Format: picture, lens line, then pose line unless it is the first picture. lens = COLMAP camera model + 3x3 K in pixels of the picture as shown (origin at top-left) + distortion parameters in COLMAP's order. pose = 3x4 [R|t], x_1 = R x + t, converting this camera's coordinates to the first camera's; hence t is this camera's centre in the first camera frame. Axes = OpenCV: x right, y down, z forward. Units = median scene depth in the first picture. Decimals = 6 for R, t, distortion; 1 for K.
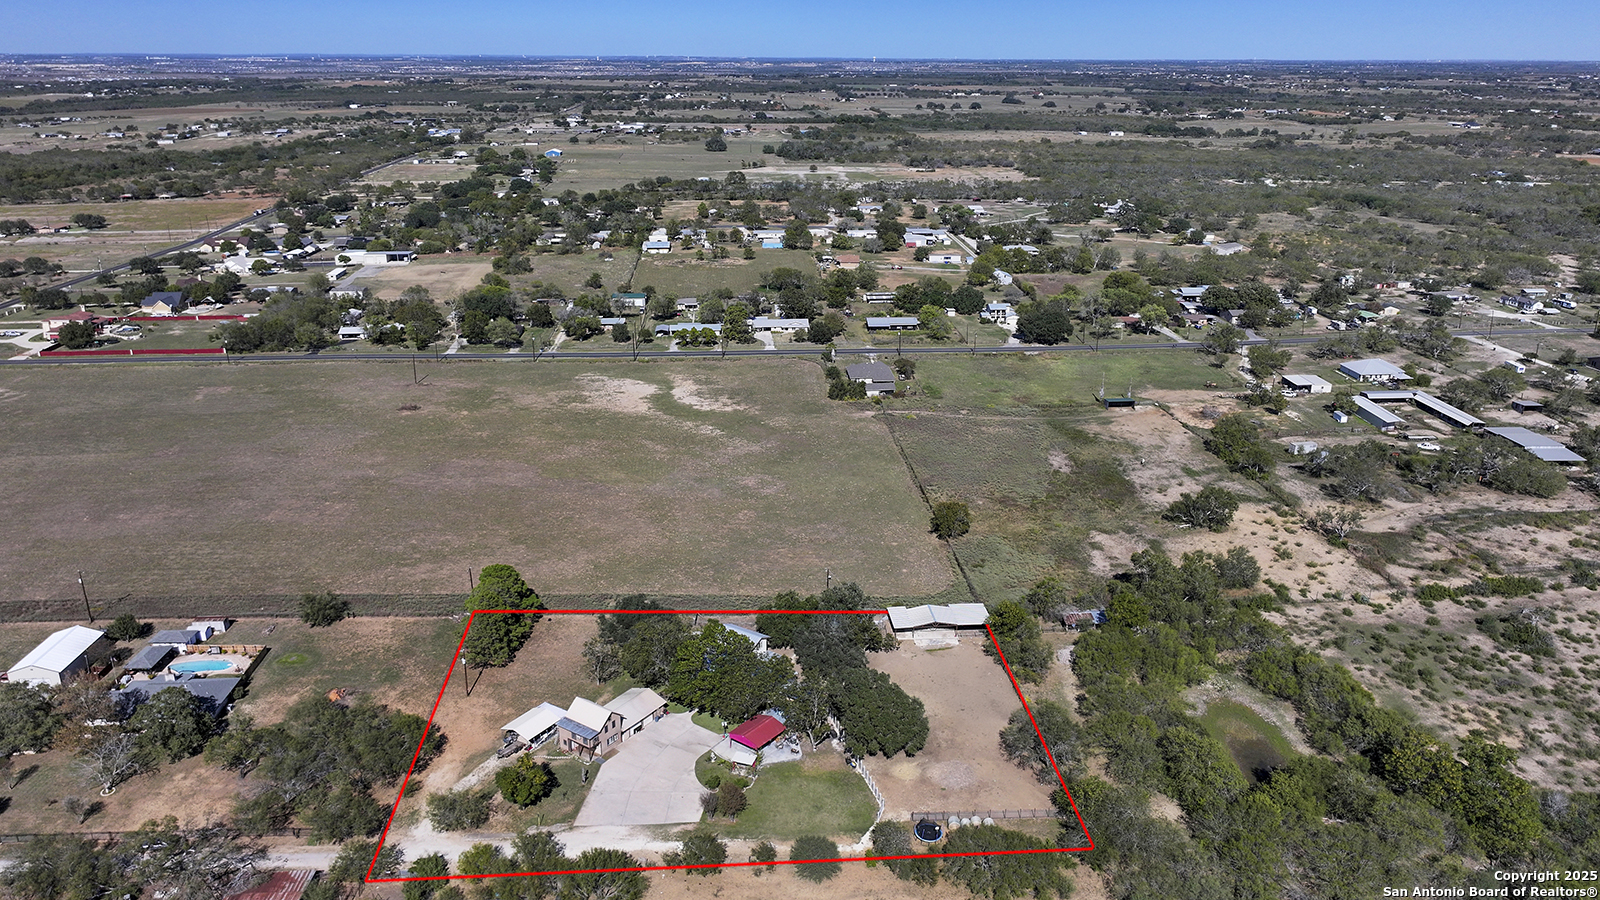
lens RADIAL K [[1130.4, 0, 808.1], [0, 1130.4, 450.6], [0, 0, 1]] dist [-0.002335, -0.001992]
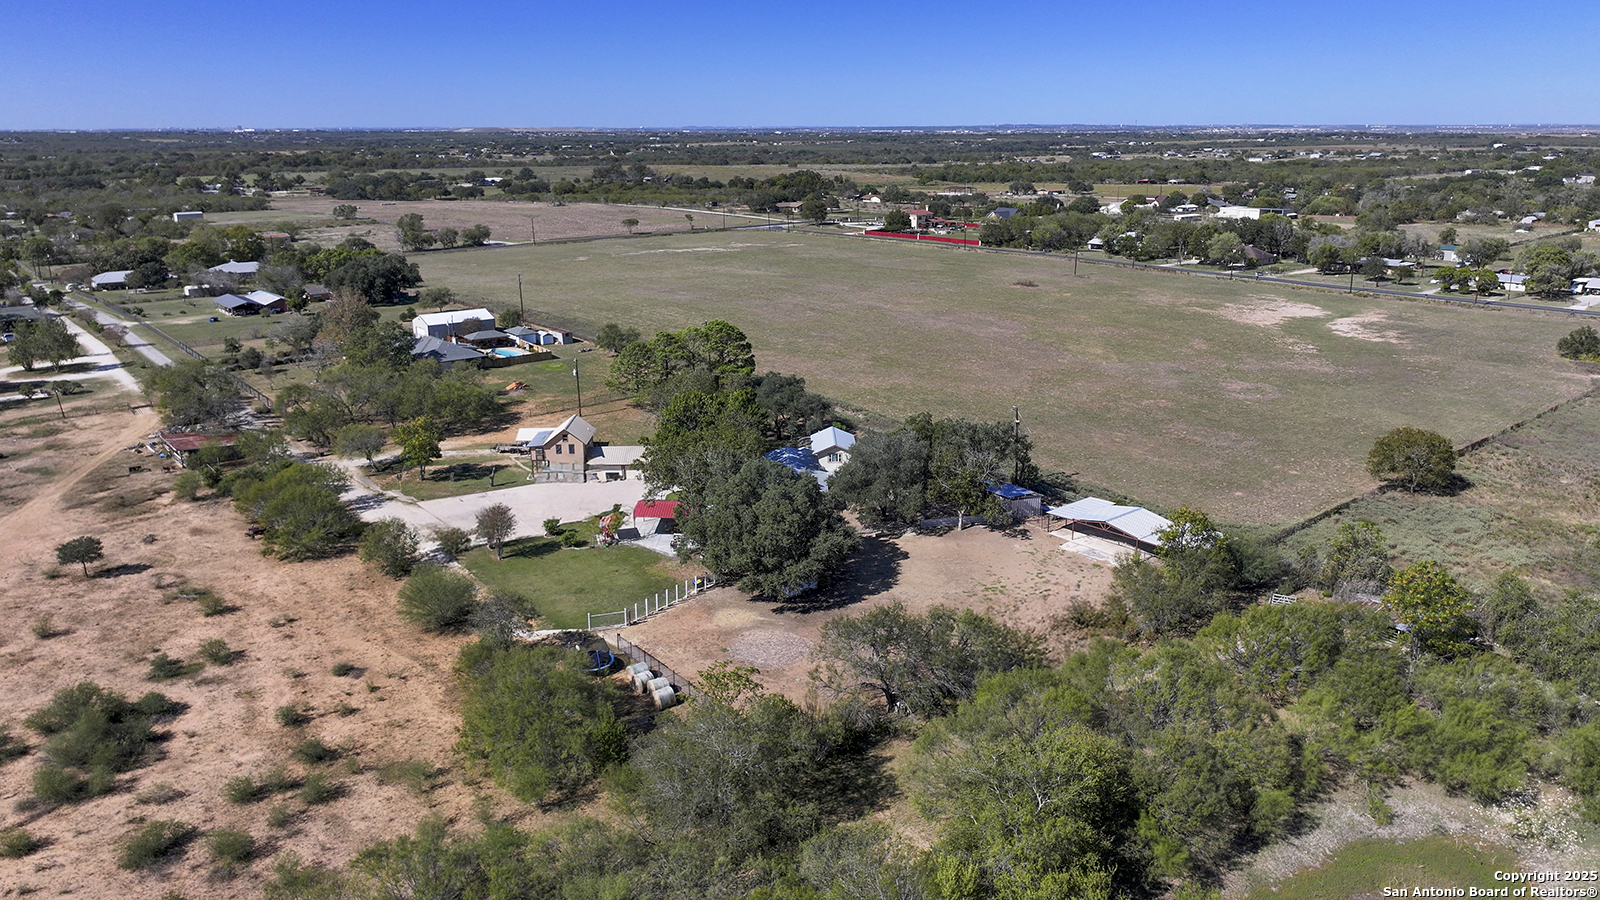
lens RADIAL K [[1130.4, 0, 808.1], [0, 1130.4, 450.6], [0, 0, 1]] dist [-0.002335, -0.001992]
pose [[0.574181, 0.217348, -0.789352, 0.498667], [-0.262925, 0.962002, 0.073633, 0.118583], [0.775362, 0.165262, 0.609510, 0.546103]]
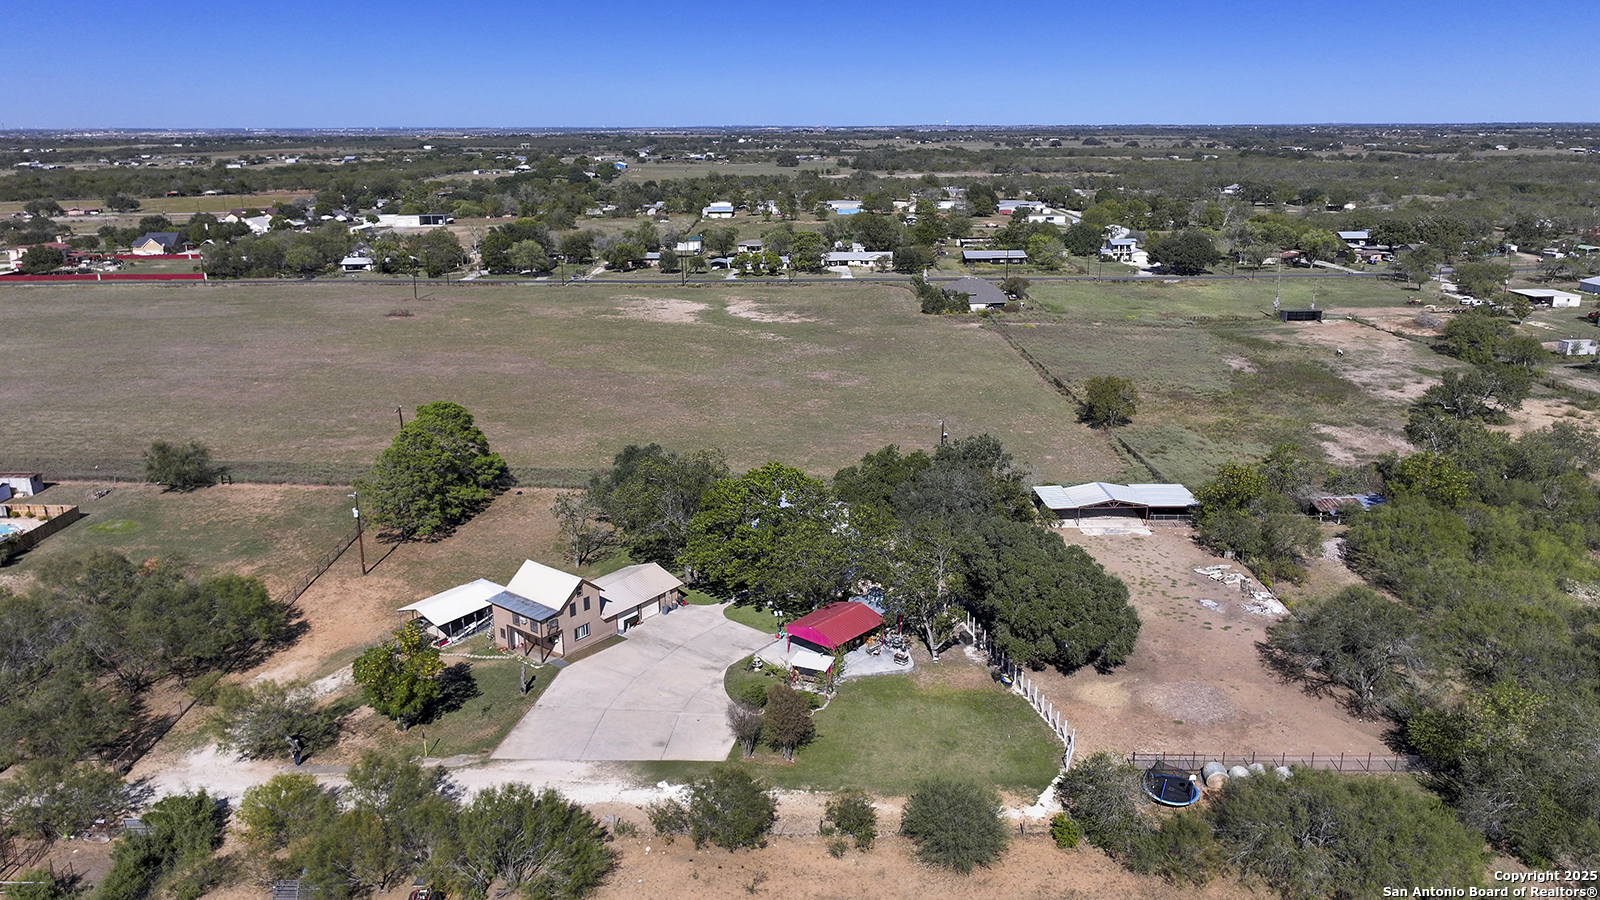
lens RADIAL K [[1133.6, 0, 806.9], [0, 1133.6, 450.2], [0, 0, 1]] dist [-0.003989, 0.000860]
pose [[0.998020, 0.007495, -0.062448, -0.020986], [-0.011059, 0.998317, -0.056932, 0.168927], [0.061916, 0.057510, 0.996423, 0.367984]]
